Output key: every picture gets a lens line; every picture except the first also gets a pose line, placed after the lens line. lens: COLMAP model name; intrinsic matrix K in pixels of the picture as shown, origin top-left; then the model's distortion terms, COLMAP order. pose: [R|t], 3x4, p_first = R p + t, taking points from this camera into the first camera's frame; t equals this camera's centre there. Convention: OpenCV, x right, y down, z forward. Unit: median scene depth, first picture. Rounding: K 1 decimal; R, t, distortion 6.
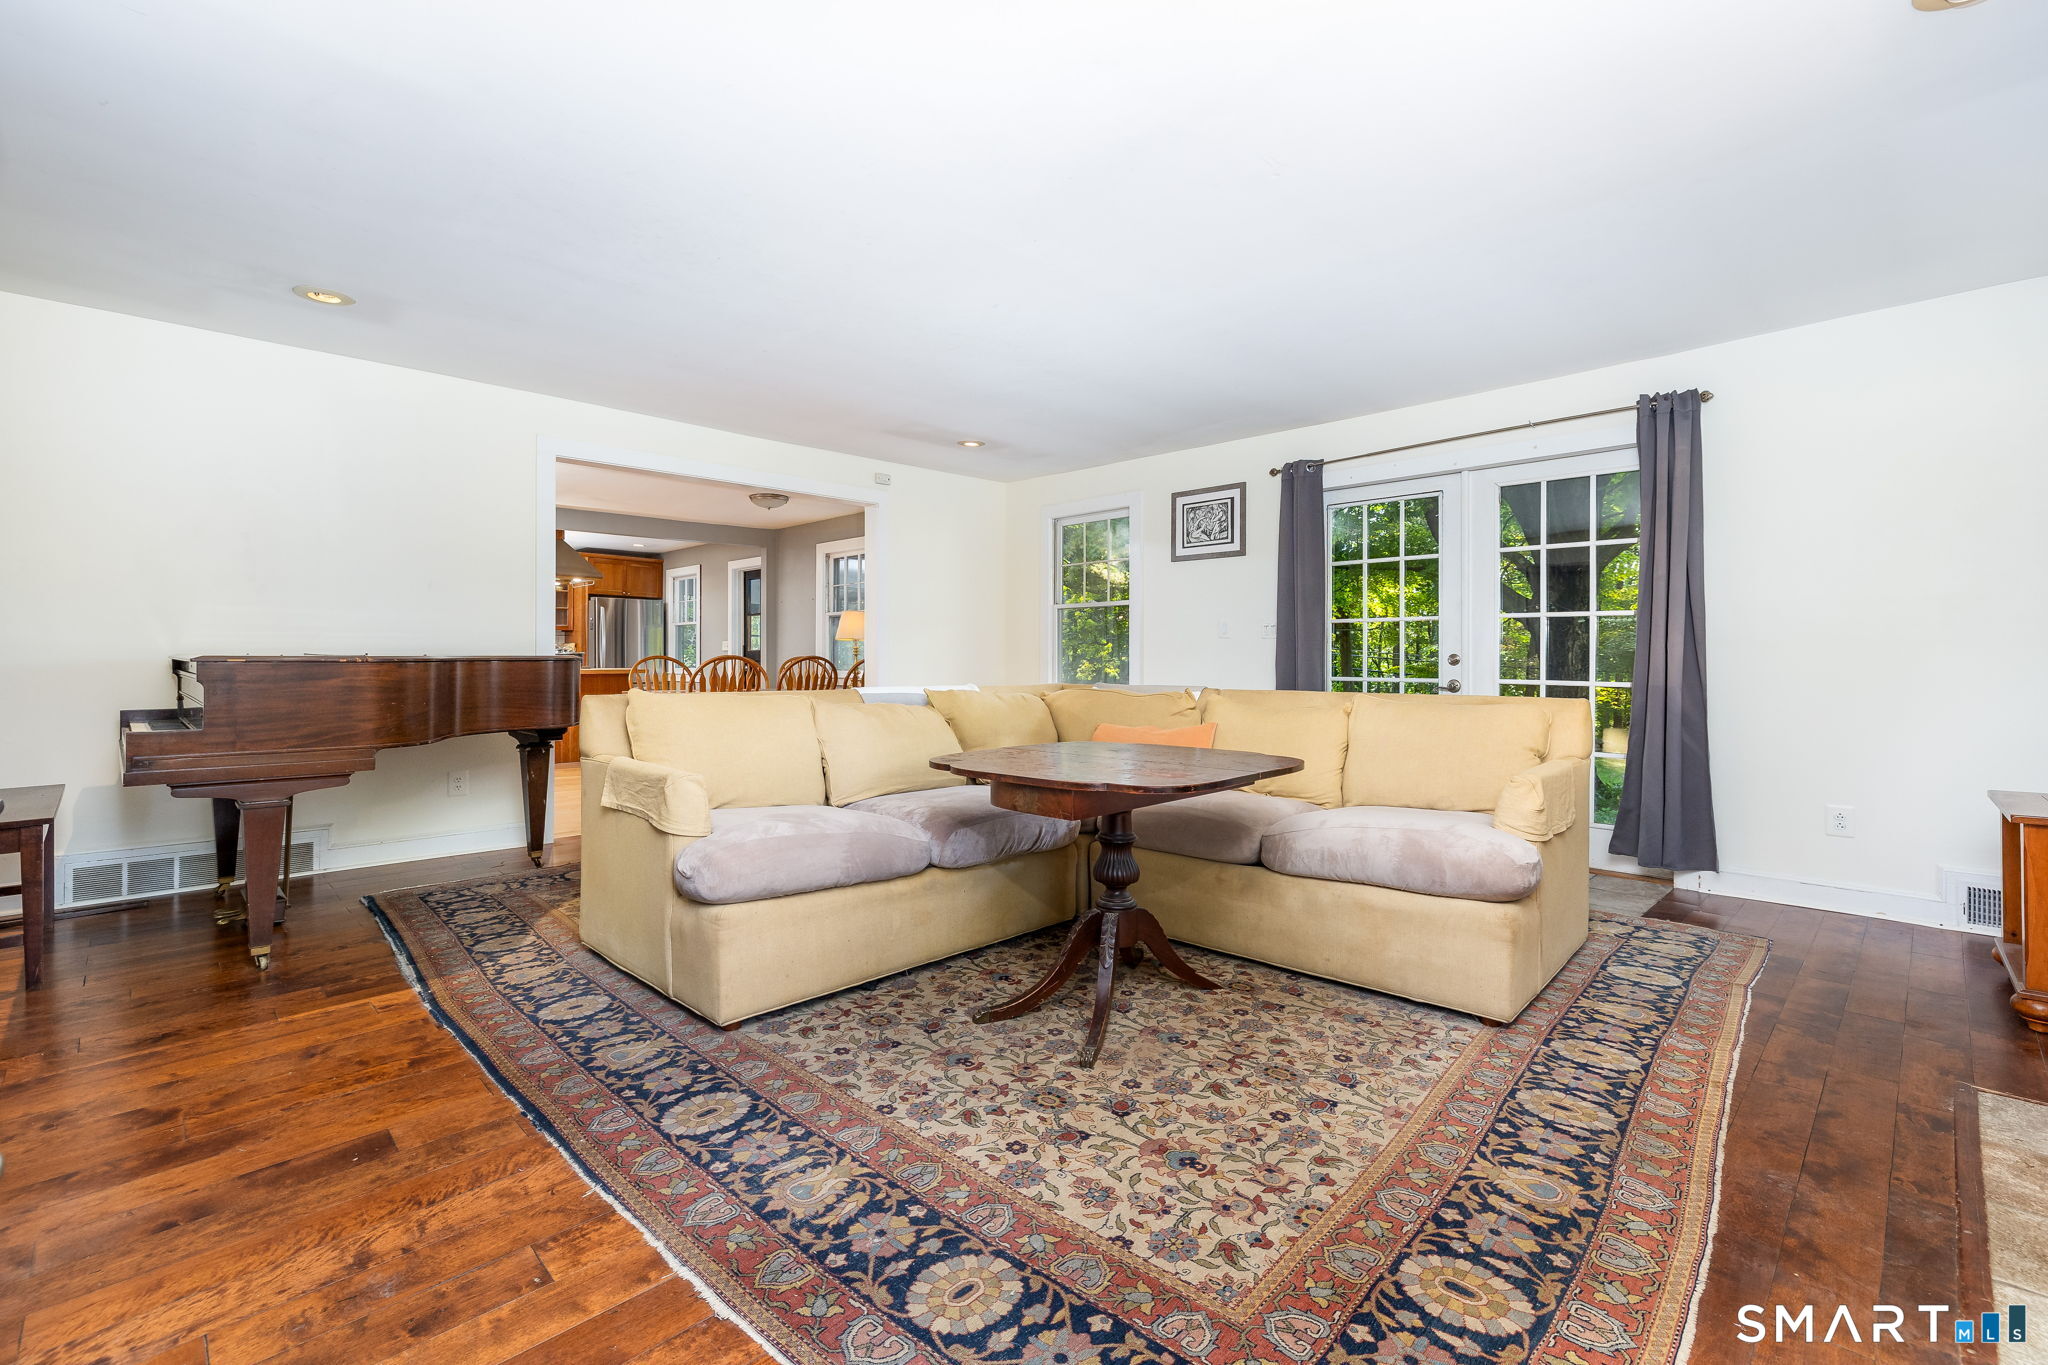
lens RADIAL K [[896.8, 0, 1027.7], [0, 896.8, 661.6], [0, 0, 1]] dist [0.002353, 0.000363]
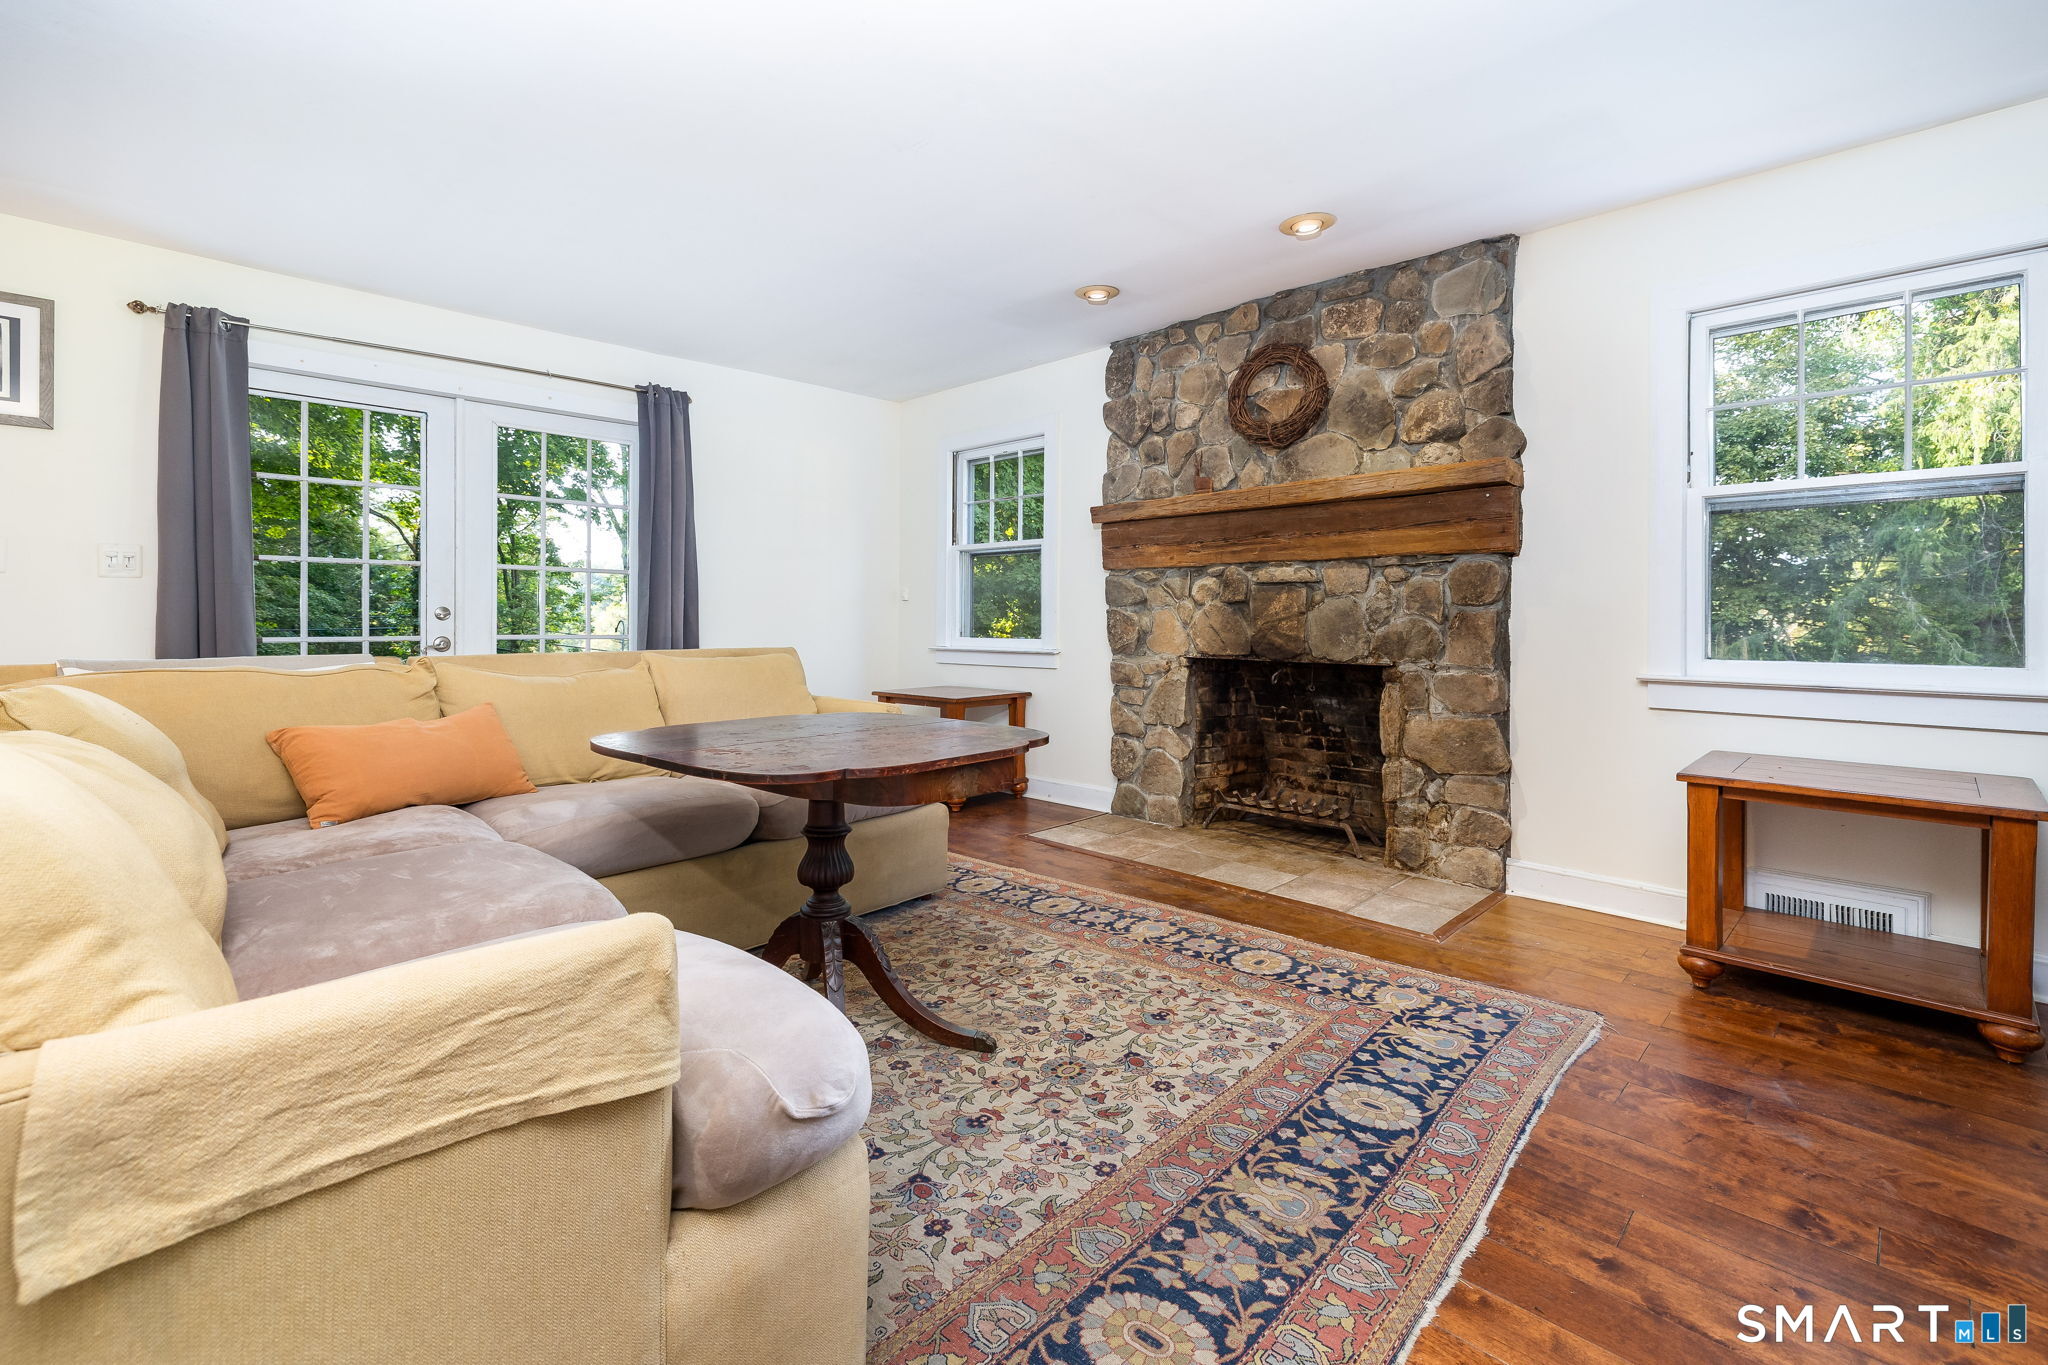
lens RADIAL K [[905.4, 0, 1030.0], [0, 905.4, 616.3], [0, 0, 1]] dist [0.003433, 0.001077]
pose [[-0.015860, -0.002024, 0.999872, -1.082399], [-0.004570, 0.999988, 0.001951, -0.008700], [-0.999864, -0.004538, -0.015869, 1.191937]]
